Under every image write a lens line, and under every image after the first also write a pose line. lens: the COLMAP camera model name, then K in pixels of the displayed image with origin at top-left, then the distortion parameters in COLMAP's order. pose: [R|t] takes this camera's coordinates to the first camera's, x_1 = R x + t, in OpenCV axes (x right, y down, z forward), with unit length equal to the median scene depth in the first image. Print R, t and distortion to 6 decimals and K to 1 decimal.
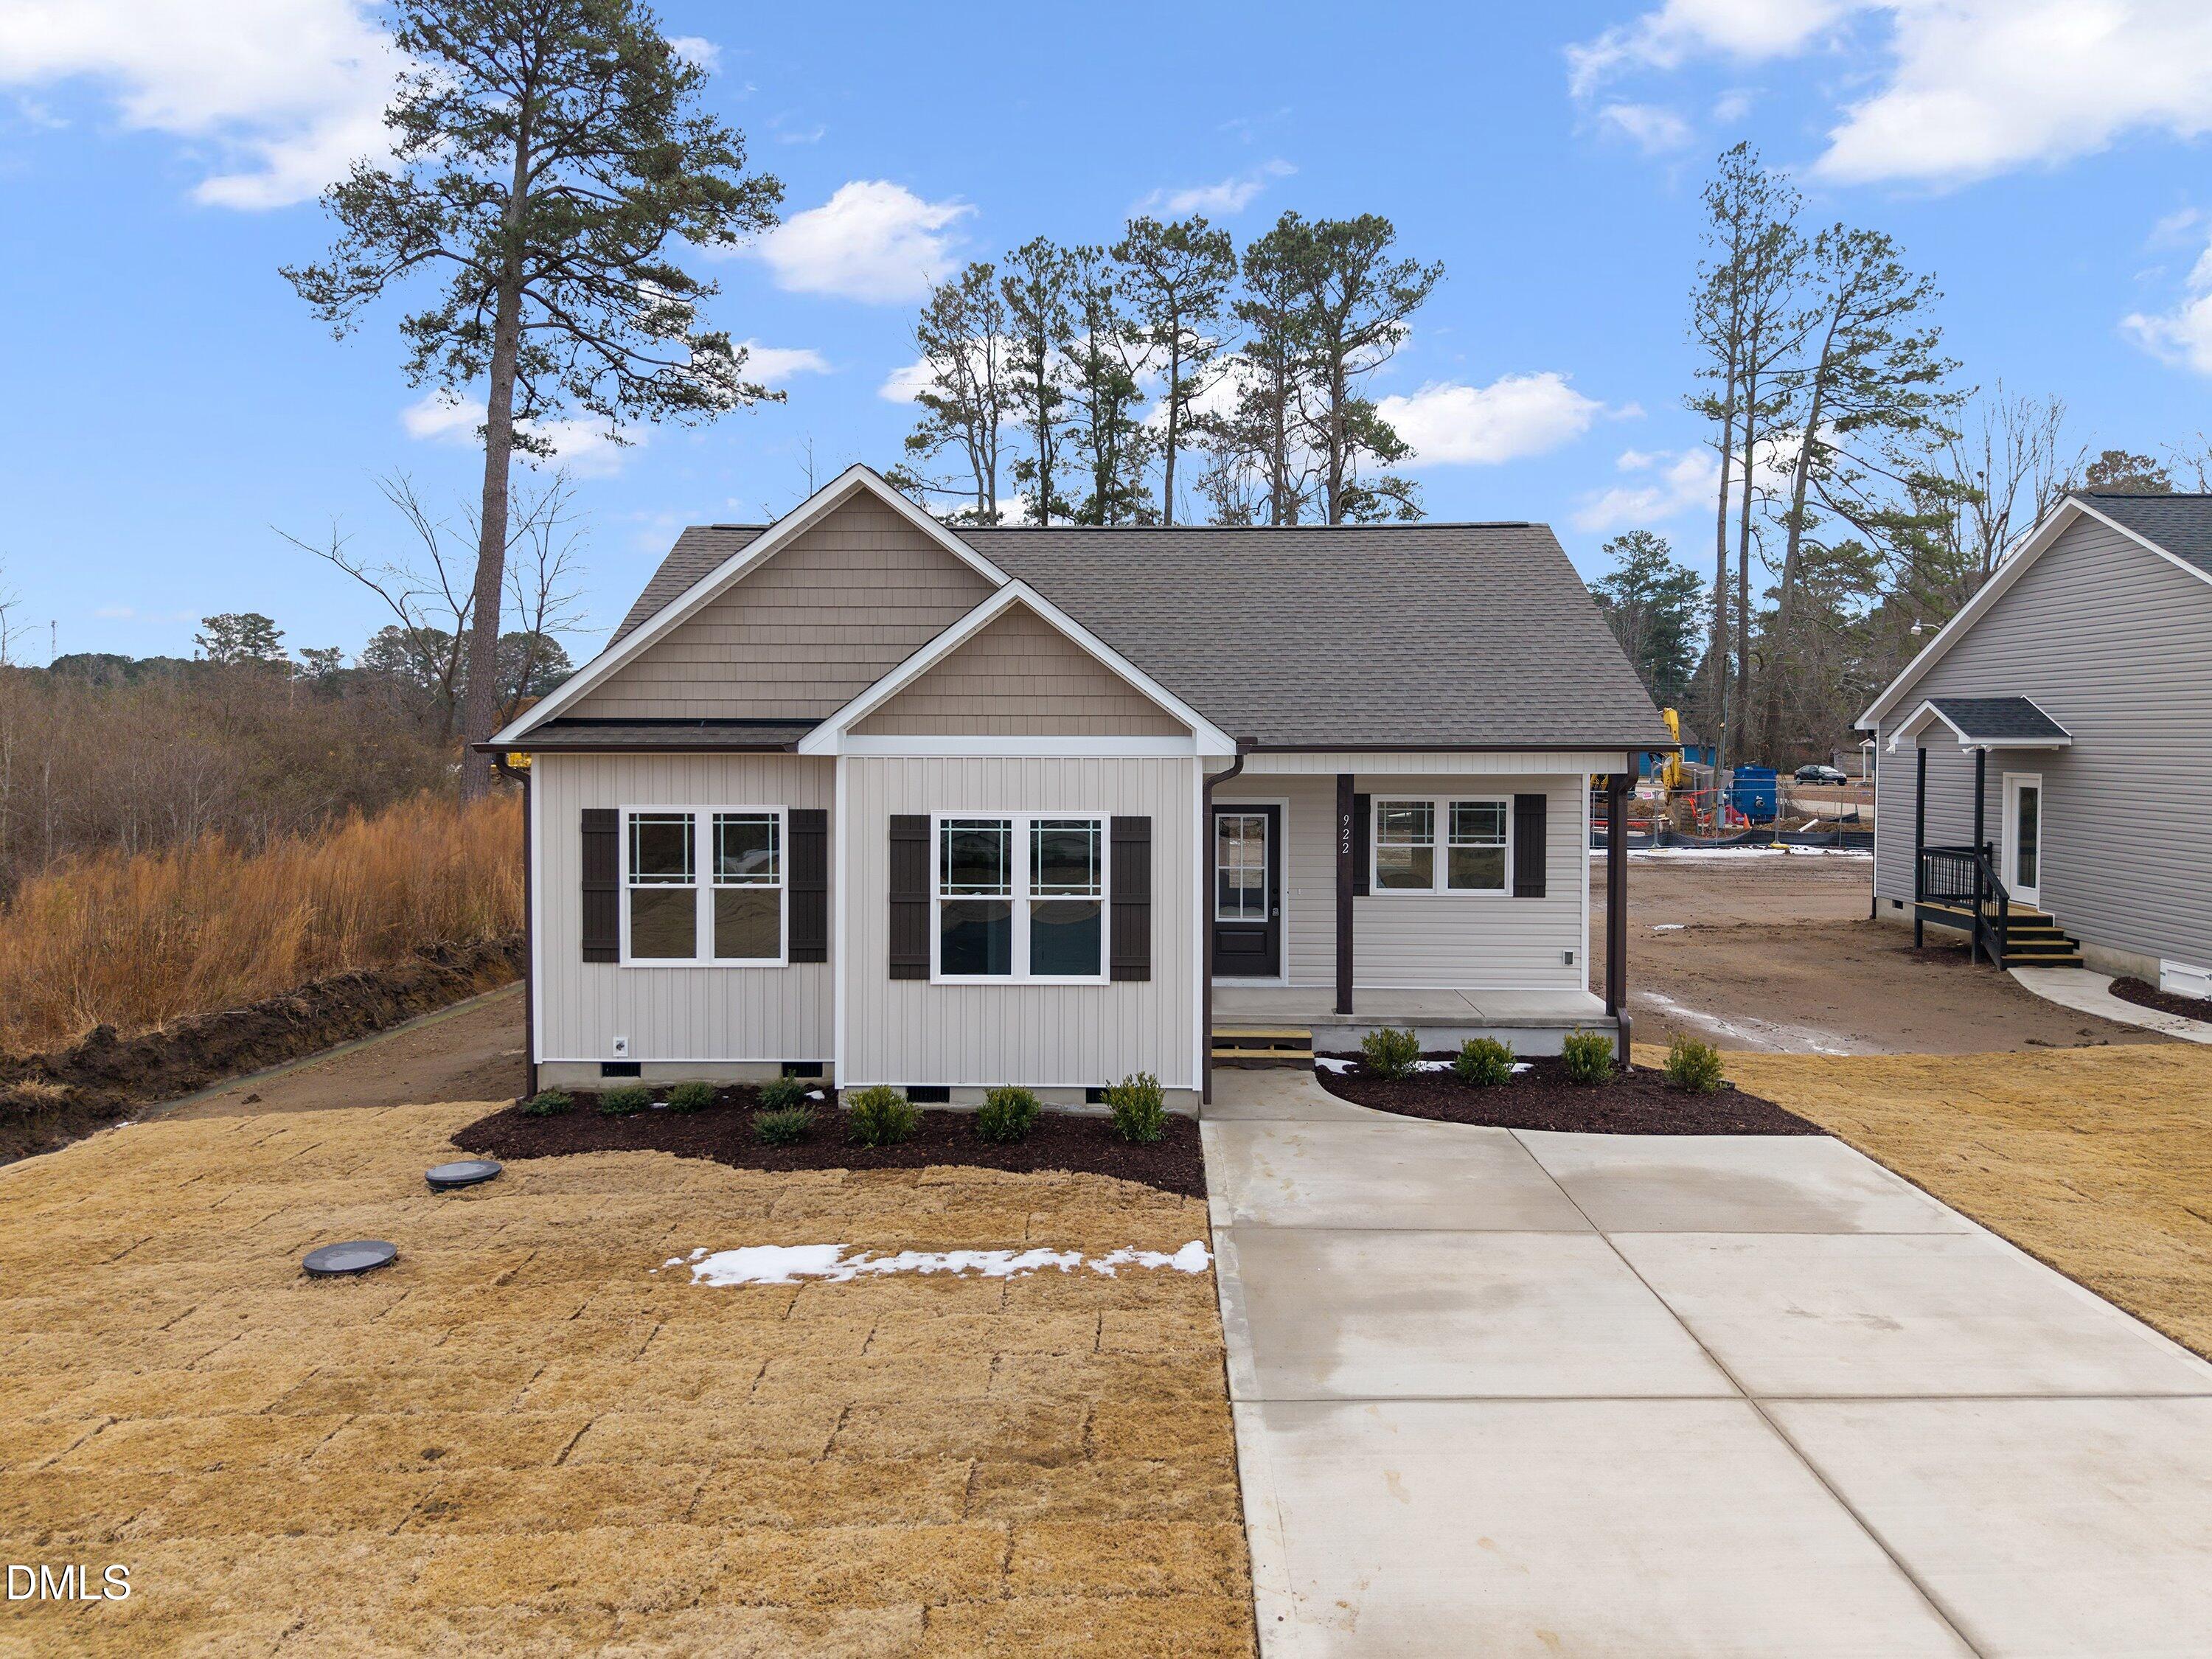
lens RADIAL K [[1482.2, 0, 1106.0], [0, 1482.2, 829.5], [0, 0, 1]] dist [0.005959, -0.007590]
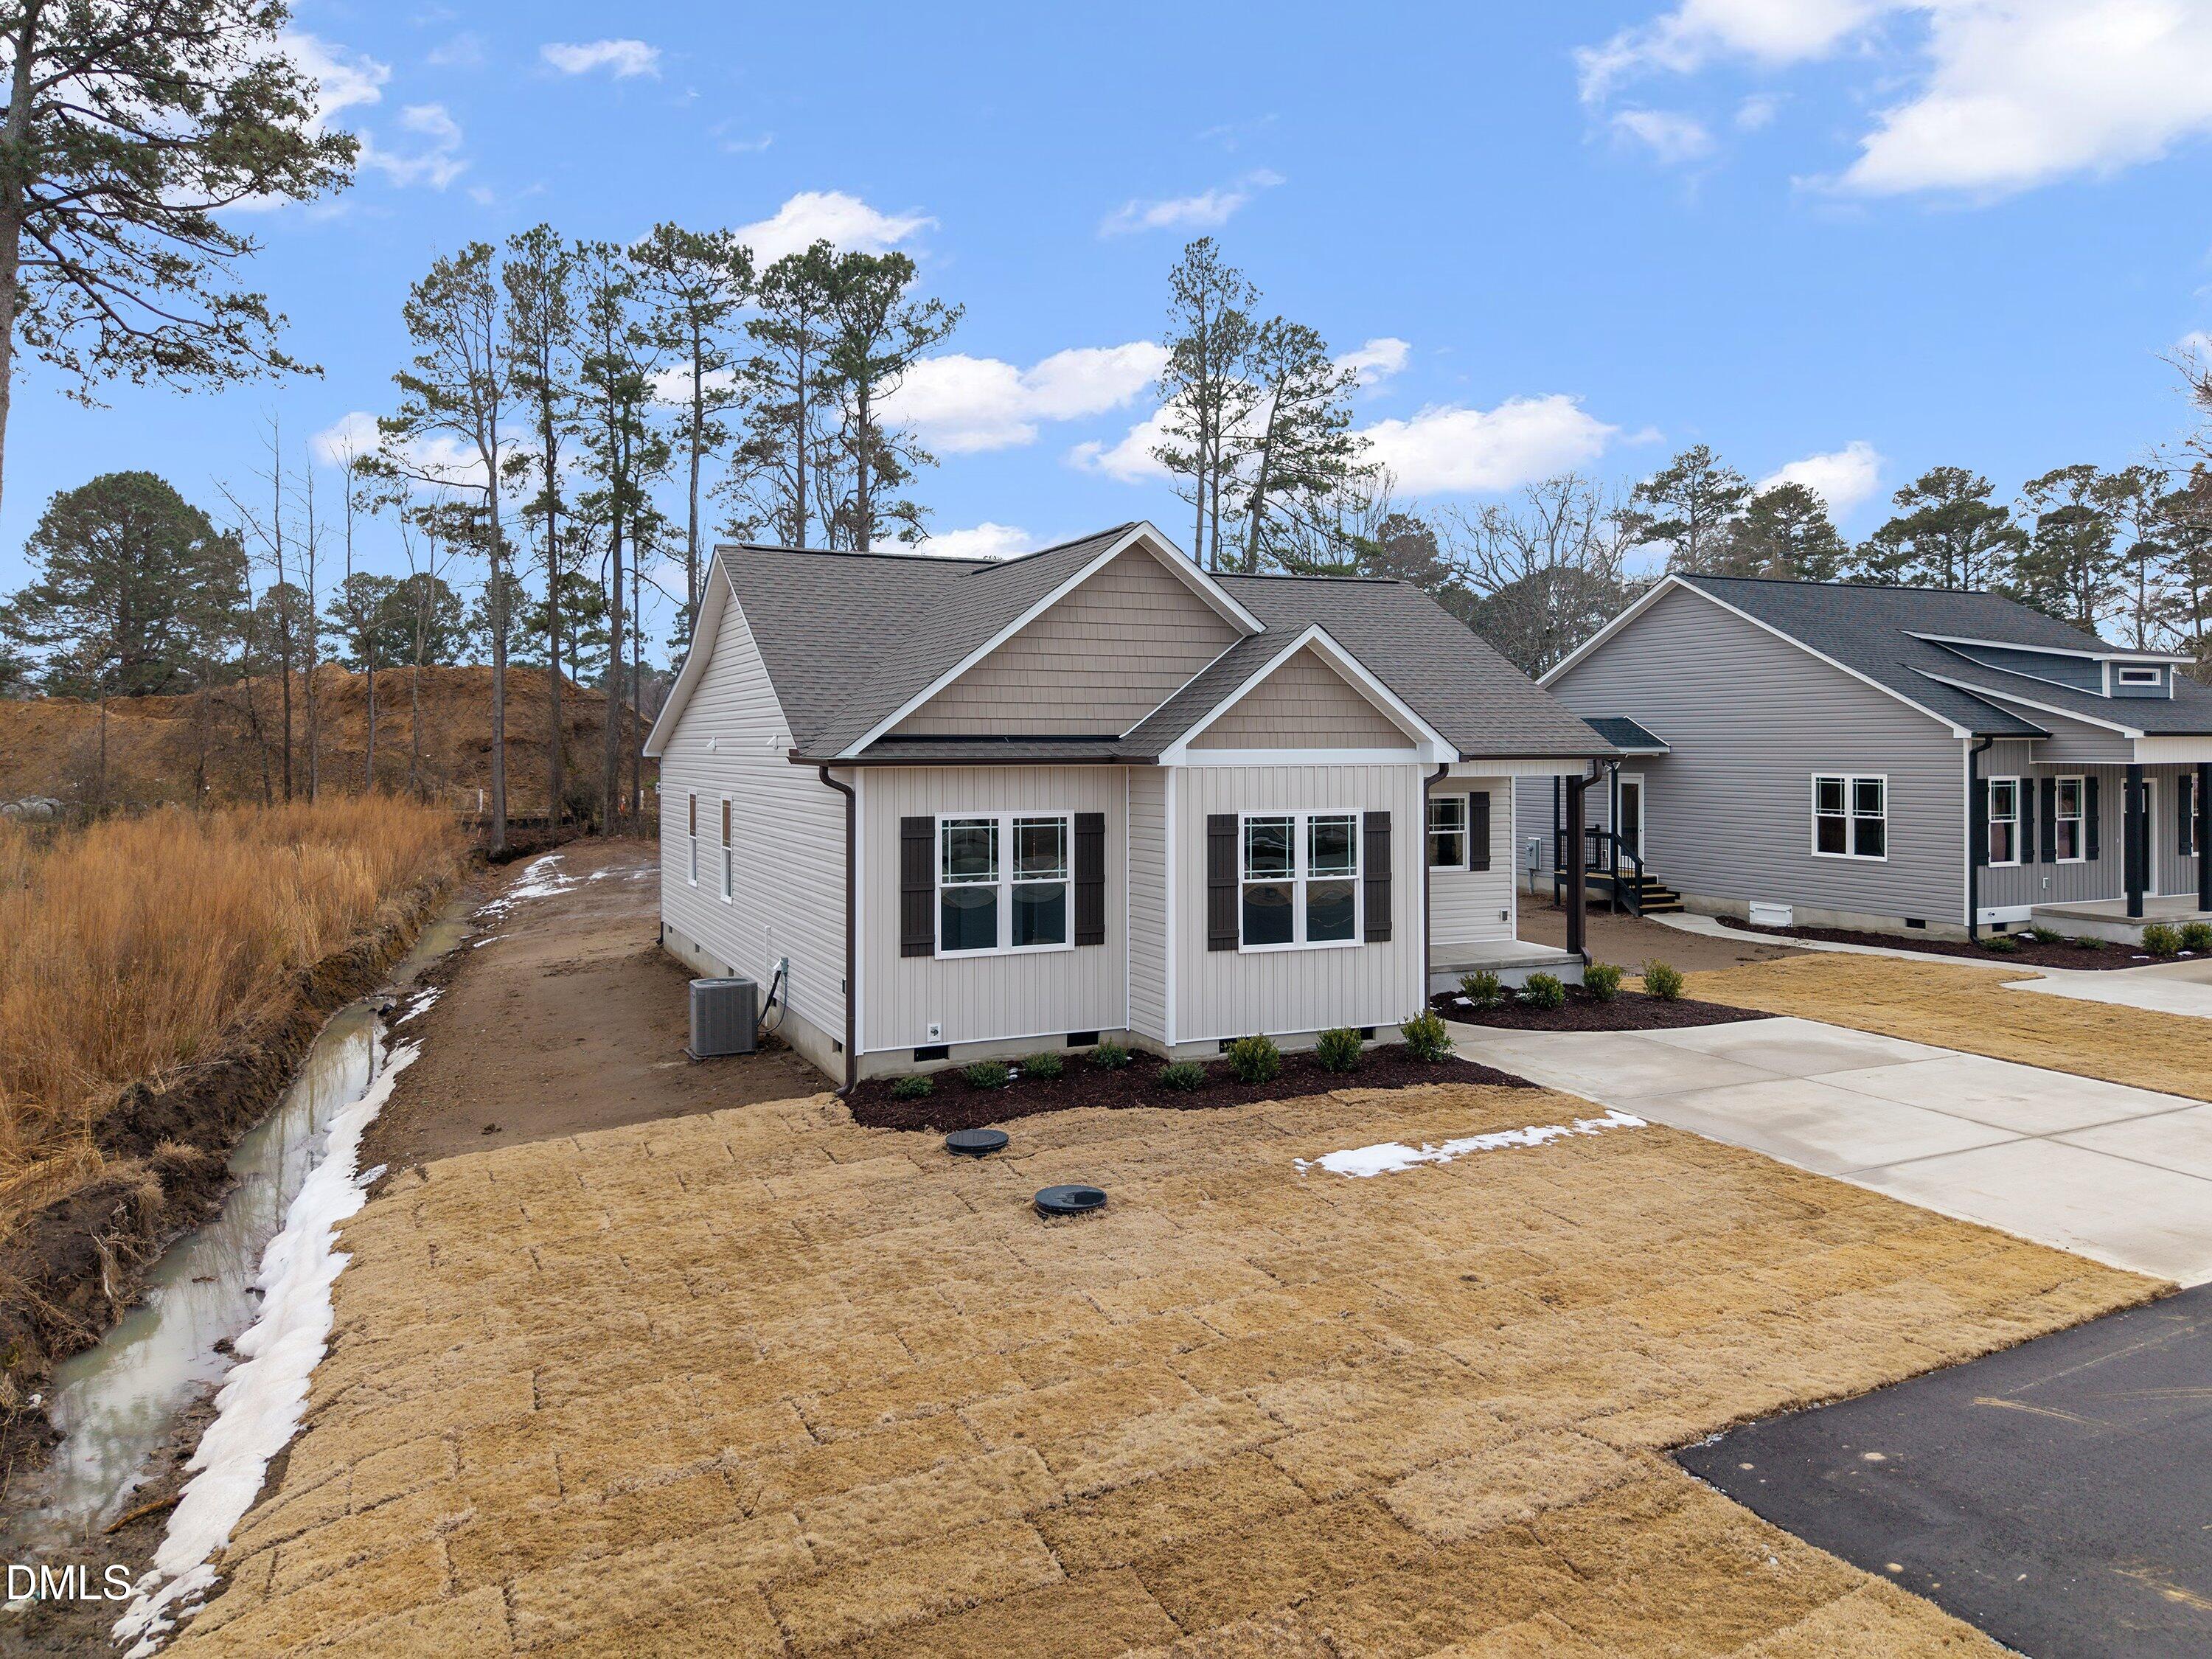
lens RADIAL K [[1487.7, 0, 1103.3], [0, 1487.7, 812.4], [0, 0, 1]] dist [0.021387, -0.026914]
pose [[0.901688, -0.021761, 0.431839, -0.691493], [0.029732, 0.999489, -0.011715, -0.000317], [-0.431363, 0.023403, 0.901875, -0.050891]]
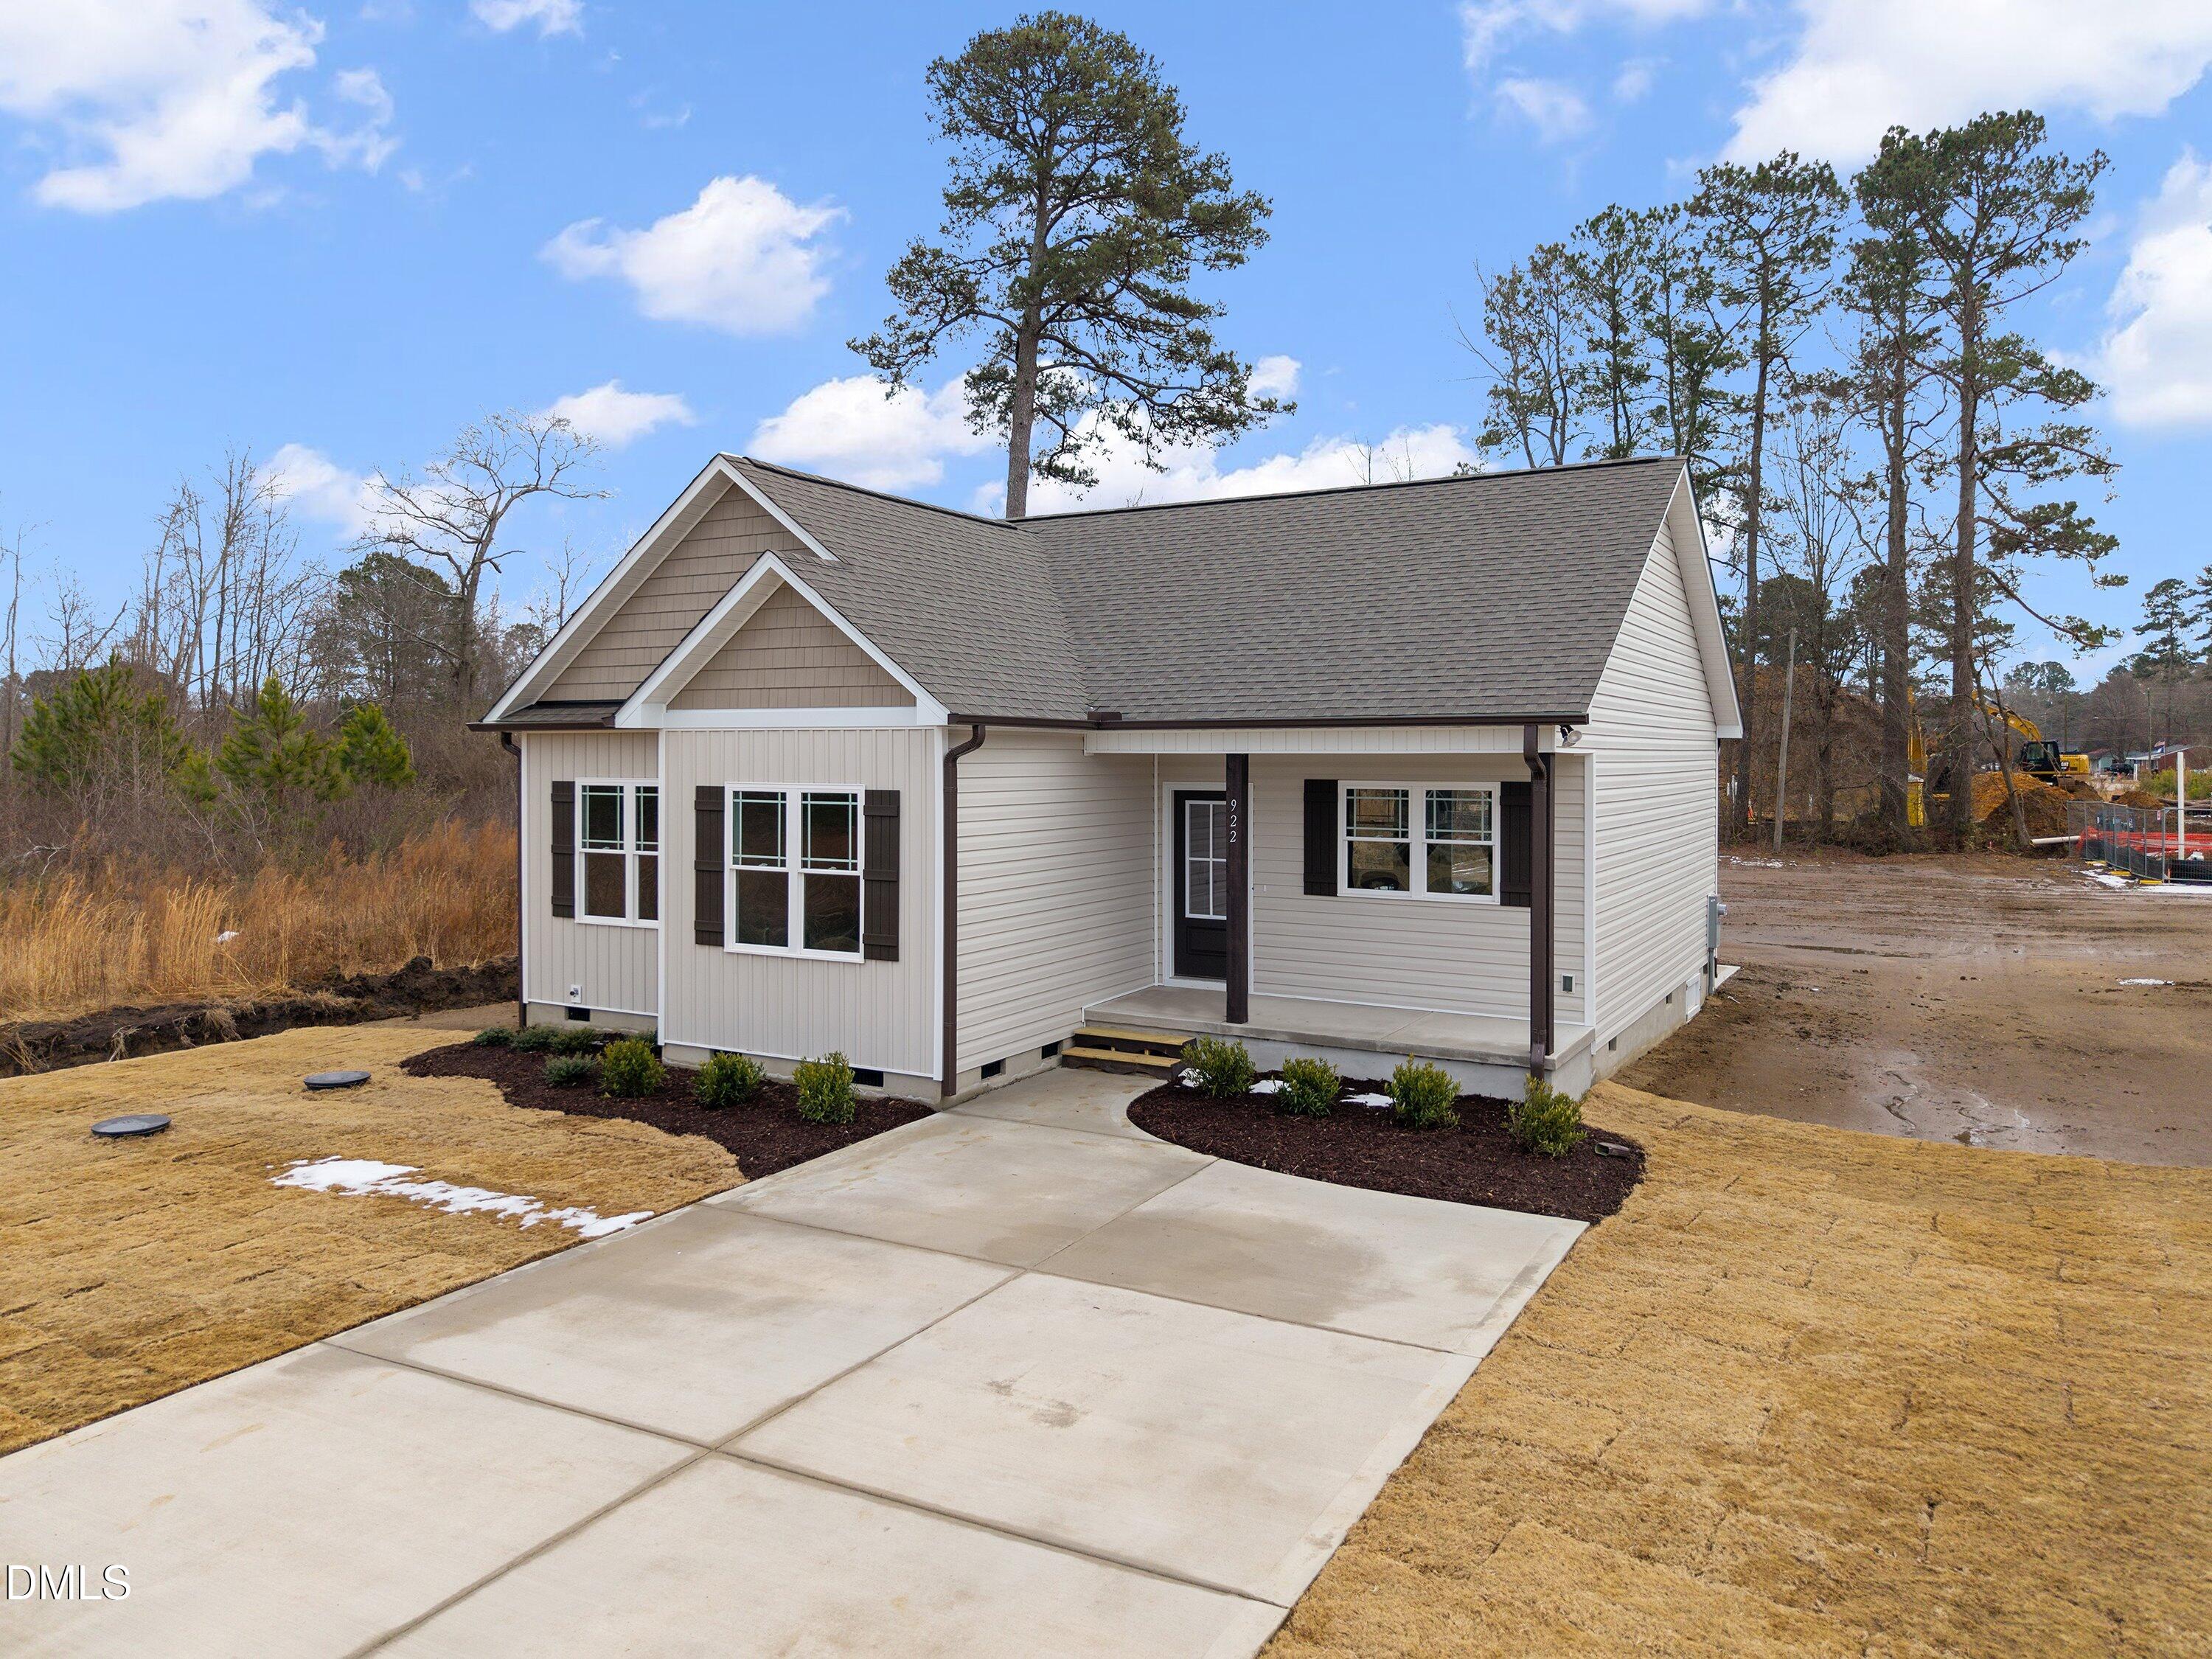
lens RADIAL K [[1487.7, 0, 1103.3], [0, 1487.7, 812.4], [0, 0, 1]] dist [0.021387, -0.026914]
pose [[0.885621, 0.019215, -0.464010, 0.552458], [-0.030149, 0.999415, -0.016156, 0.016230], [0.463428, 0.028297, 0.885682, 0.187382]]
